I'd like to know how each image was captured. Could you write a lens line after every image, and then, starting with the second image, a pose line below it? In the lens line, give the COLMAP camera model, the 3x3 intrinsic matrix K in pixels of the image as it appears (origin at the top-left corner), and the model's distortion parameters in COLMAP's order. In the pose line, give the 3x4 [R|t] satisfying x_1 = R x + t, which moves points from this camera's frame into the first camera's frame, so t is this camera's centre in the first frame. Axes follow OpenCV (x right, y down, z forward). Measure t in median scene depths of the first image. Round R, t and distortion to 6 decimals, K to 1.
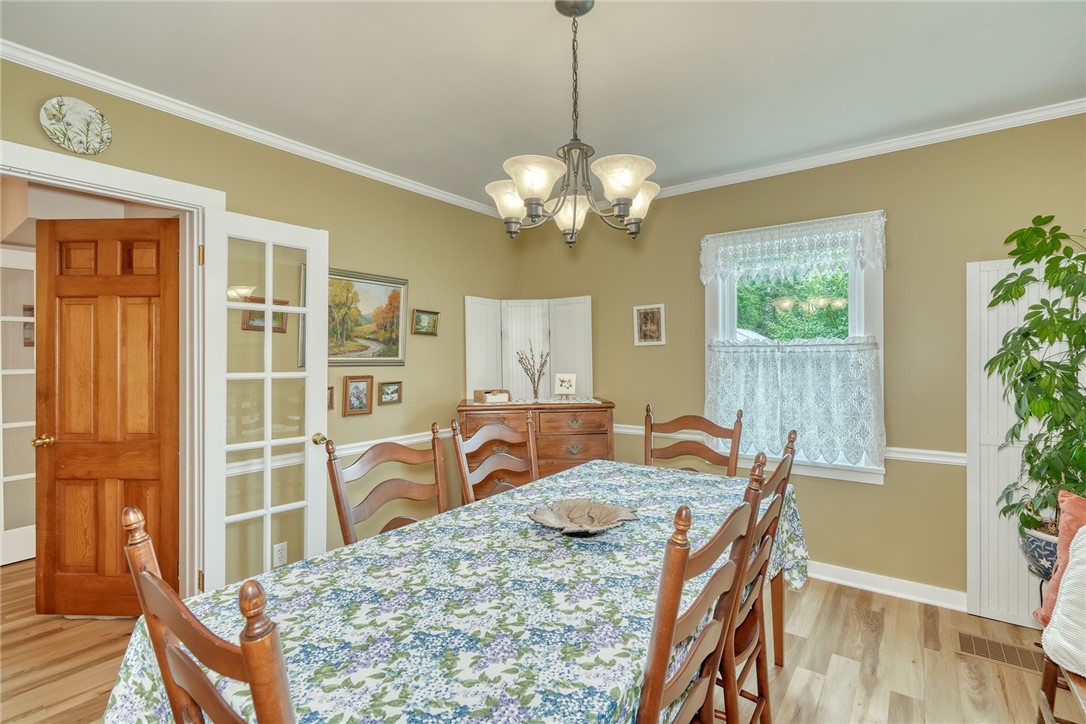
lens RADIAL K [[495.1, 0, 540.5], [0, 495.1, 361.3], [0, 0, 1]] dist [-0.000872, 0.000855]
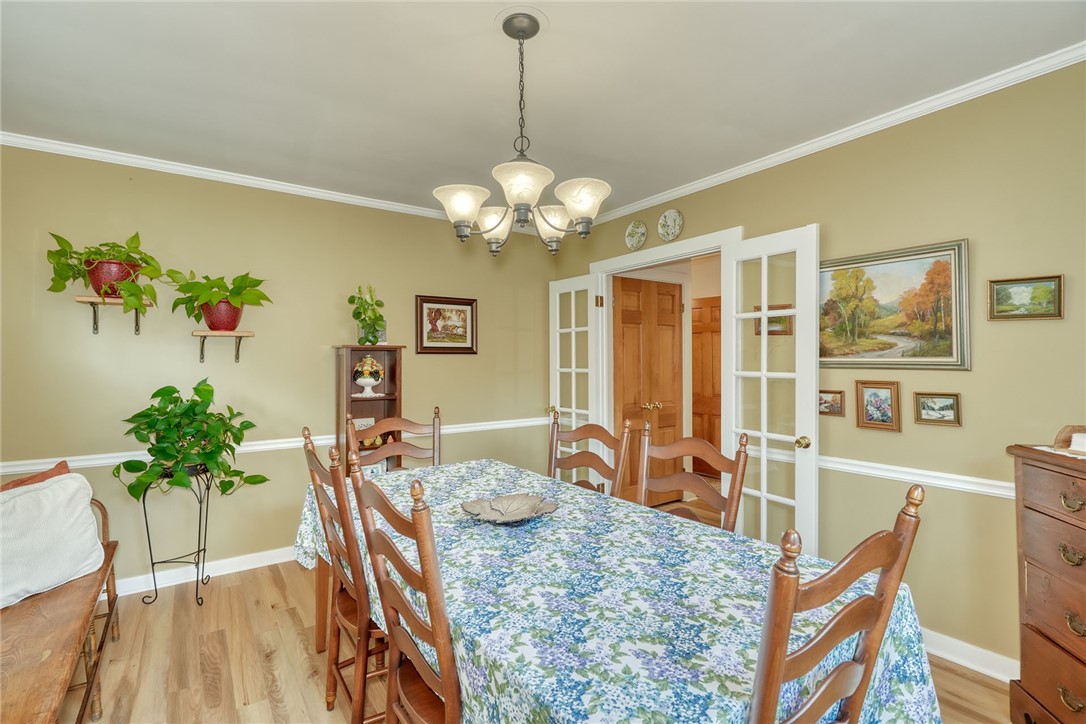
lens RADIAL K [[495.1, 0, 540.5], [0, 495.1, 361.3], [0, 0, 1]] dist [-0.000872, 0.000855]
pose [[-0.292904, 0.004638, -0.956131, 0.567674], [-0.004551, 0.999970, 0.006245, -0.004919], [0.956131, 0.006181, -0.292874, 0.711889]]
